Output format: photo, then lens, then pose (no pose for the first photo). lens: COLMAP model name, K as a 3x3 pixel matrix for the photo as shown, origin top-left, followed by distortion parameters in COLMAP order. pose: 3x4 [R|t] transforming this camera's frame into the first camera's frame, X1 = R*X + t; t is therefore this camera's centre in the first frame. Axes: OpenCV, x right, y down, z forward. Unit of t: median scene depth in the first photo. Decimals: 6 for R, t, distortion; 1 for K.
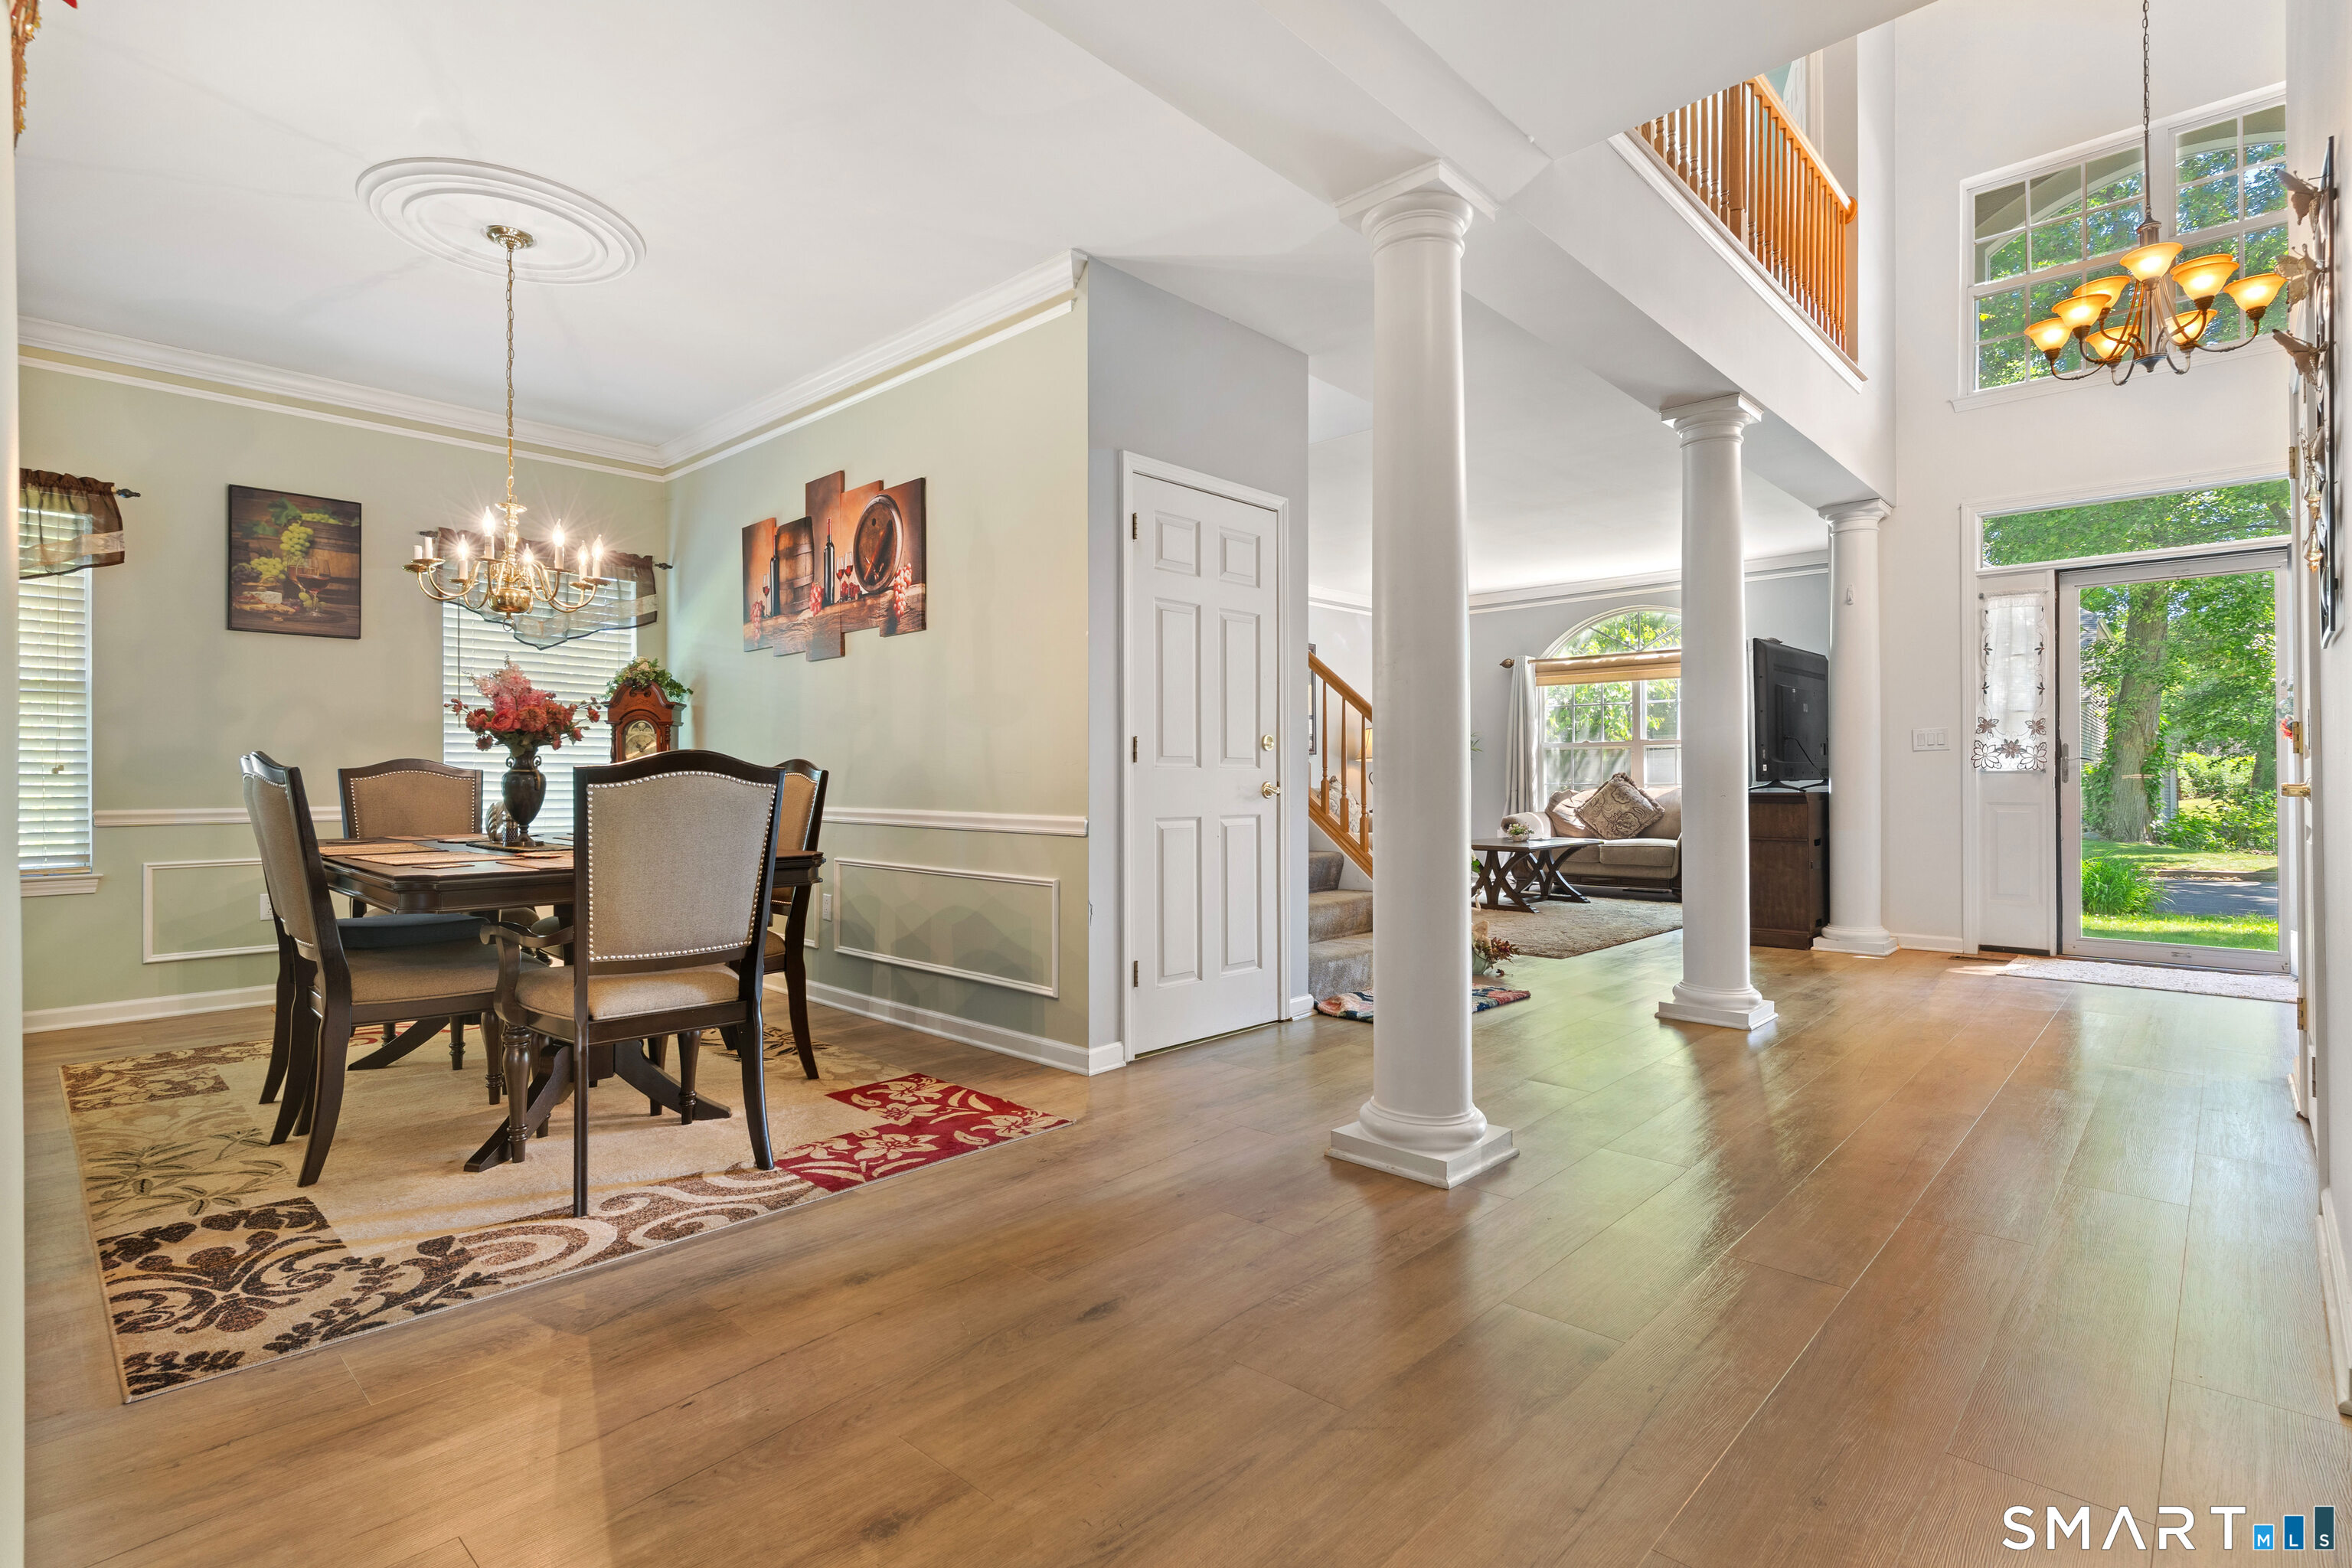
lens RADIAL K [[1130.1, 0, 1174.4], [0, 1130.1, 782.5], [0, 0, 1]] dist [-0.007046, 0.000906]
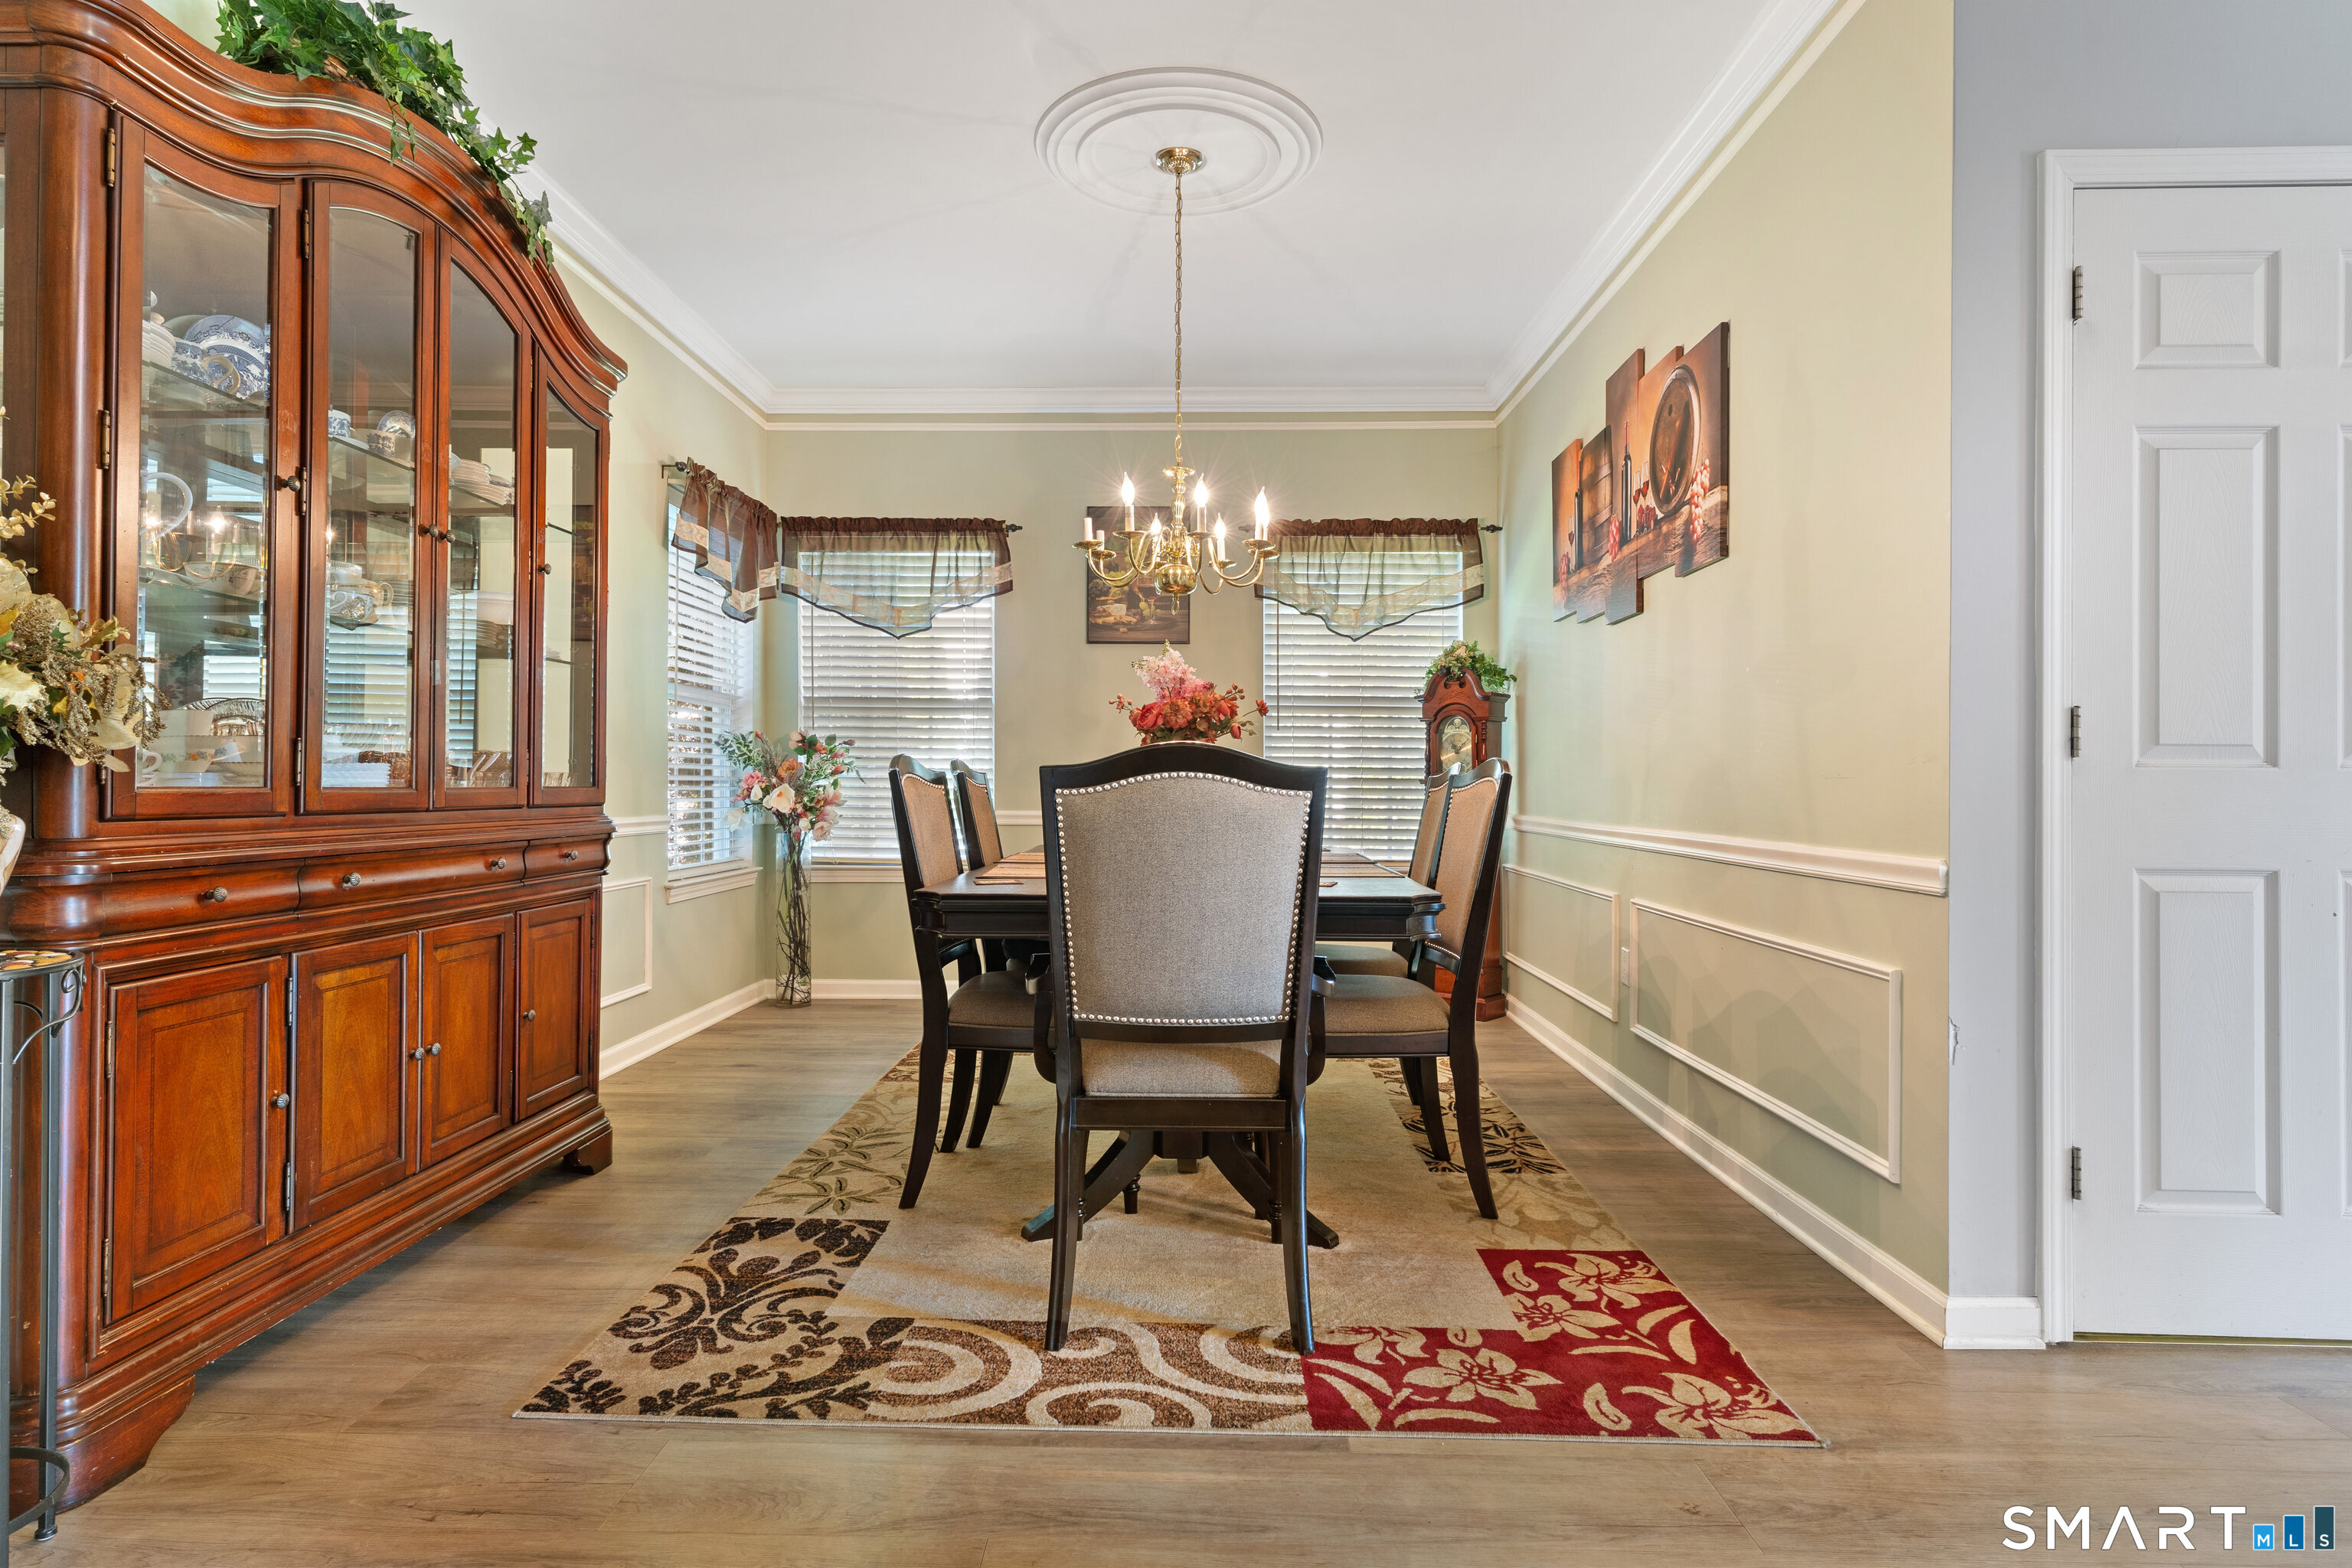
lens RADIAL K [[1263.6, 0, 1158.0], [0, 1263.6, 783.8], [0, 0, 1]] dist [0.006299, 0.001219]
pose [[0.661709, 0.004092, -0.749749, 0.136586], [-0.009403, 0.999952, -0.002841, -0.000370], [0.749702, 0.008929, 0.661716, 0.354209]]
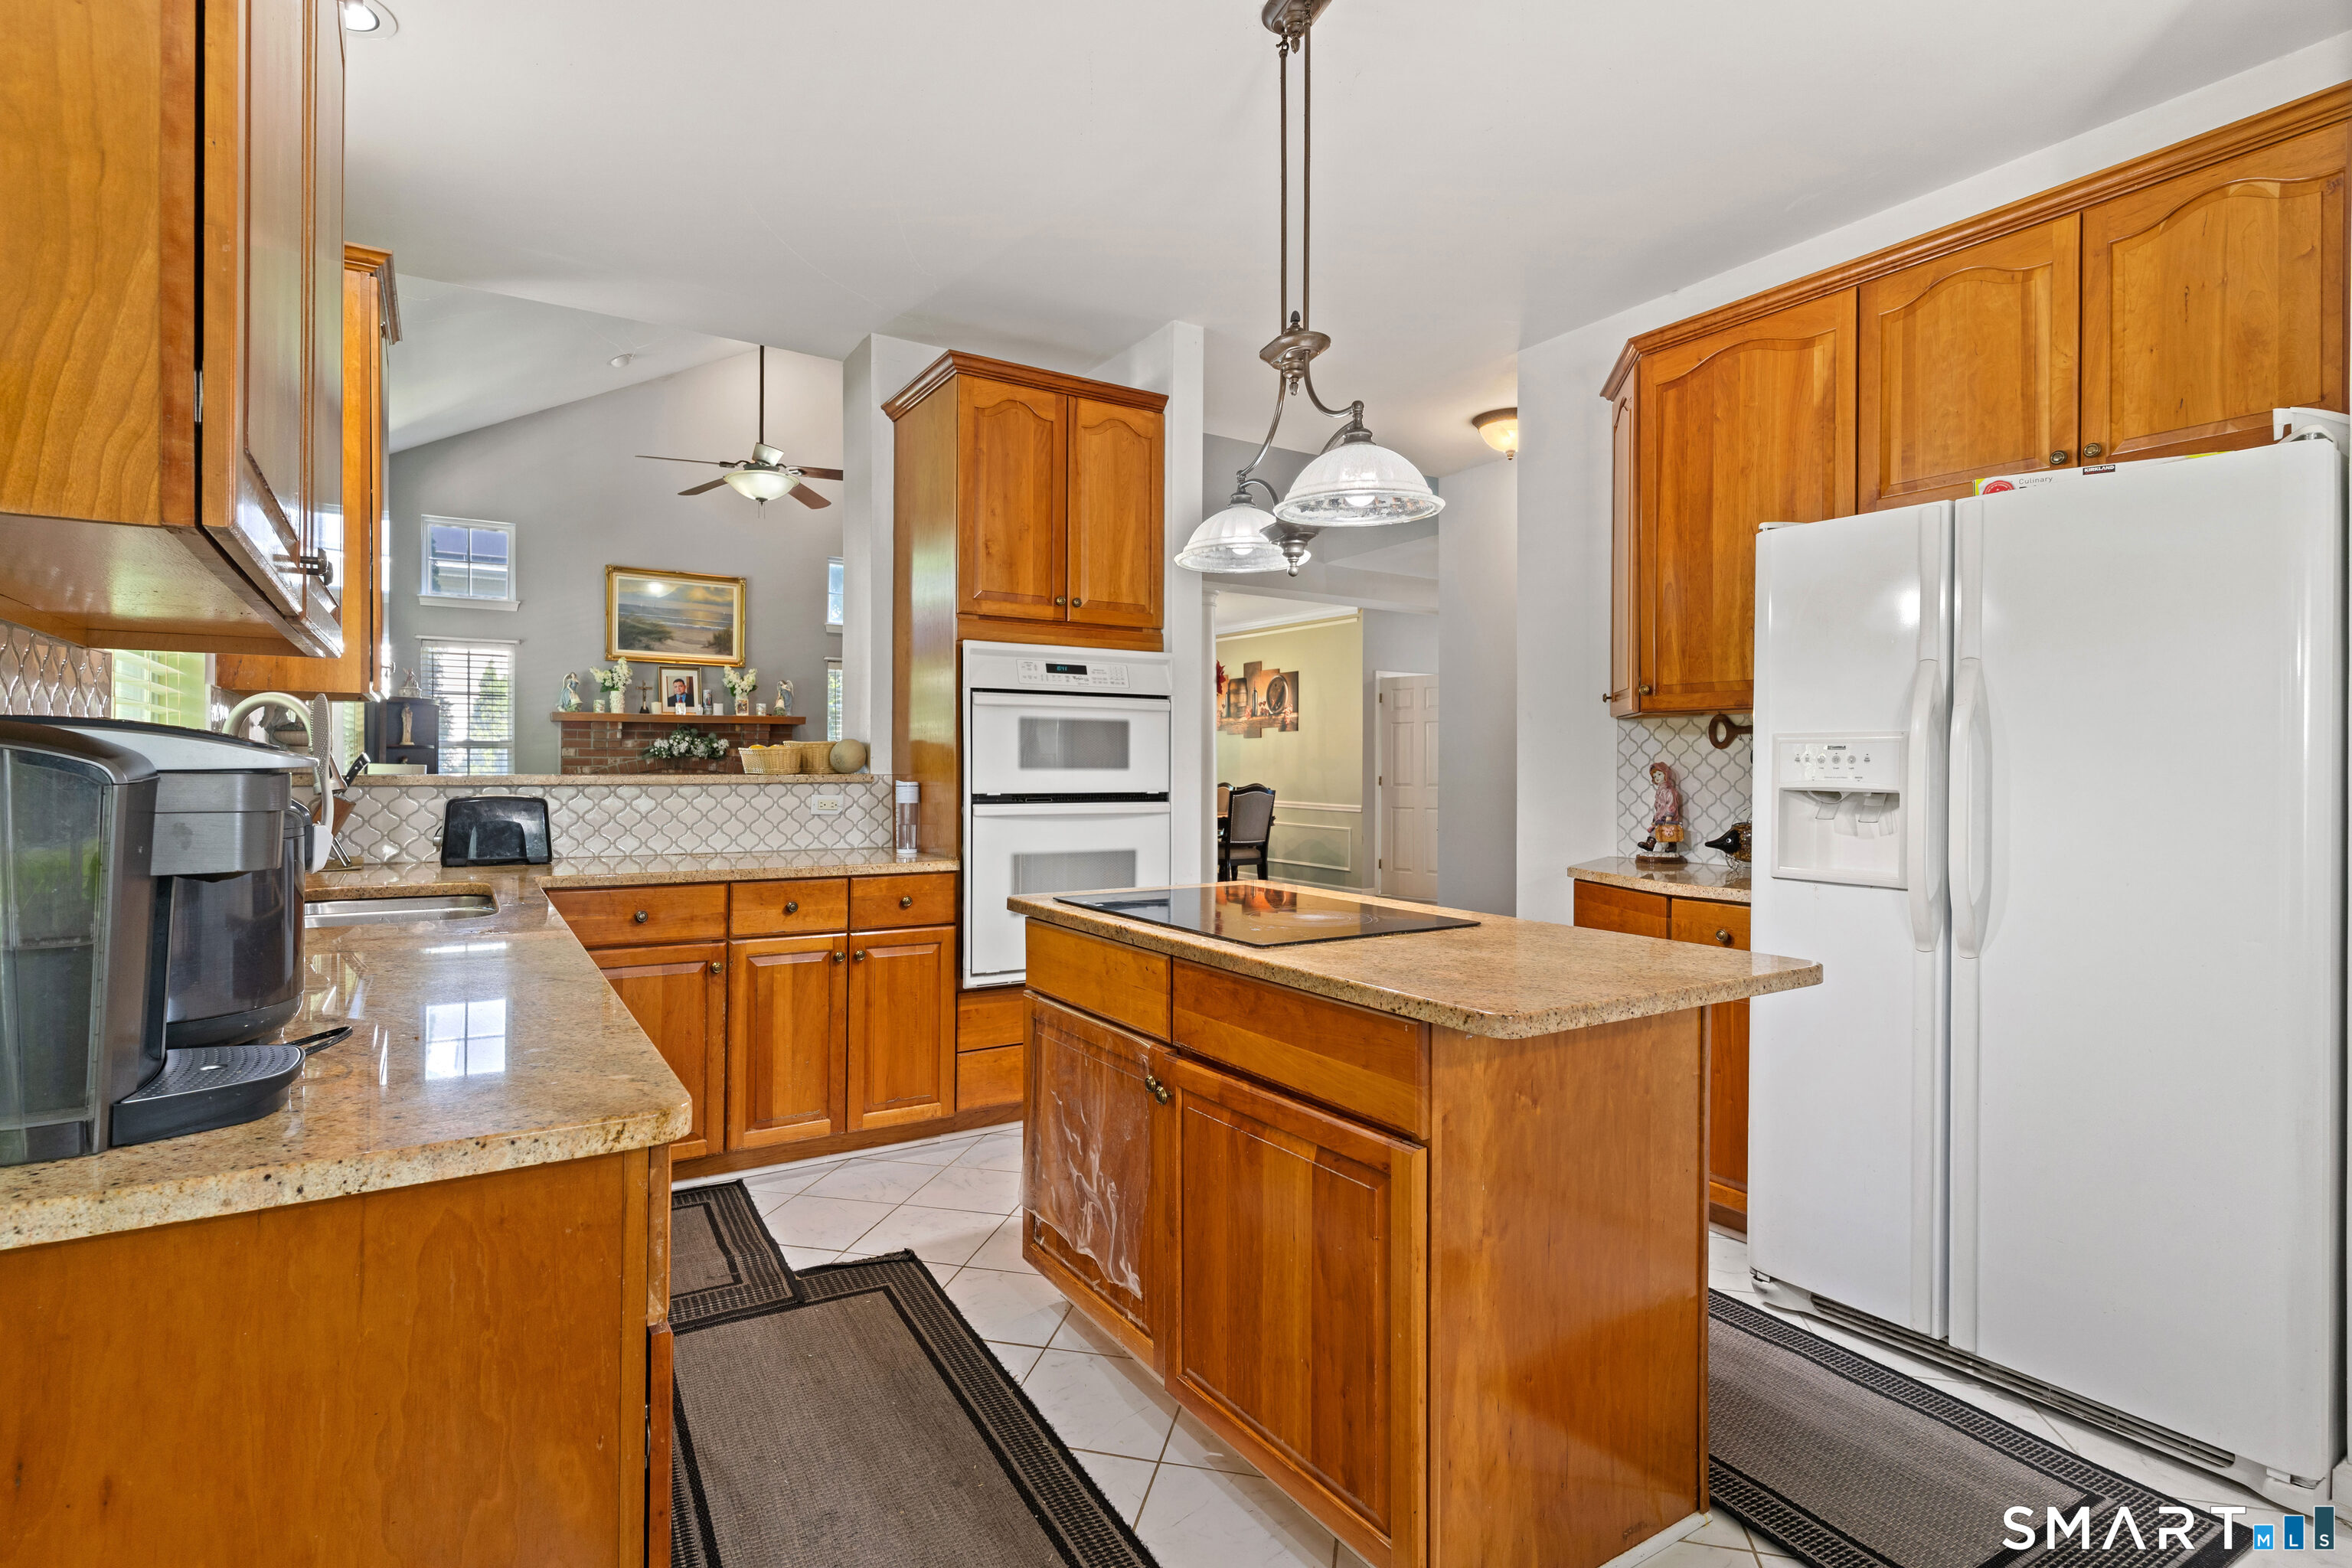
lens RADIAL K [[1130.1, 0, 1170.9], [0, 1130.1, 776.0], [0, 0, 1]] dist [-0.007046, 0.000906]
pose [[0.966346, 0.003813, -0.257217, 0.195765], [-0.003317, 0.999992, 0.002361, -0.050252], [0.257224, -0.001429, 0.966351, -1.910857]]
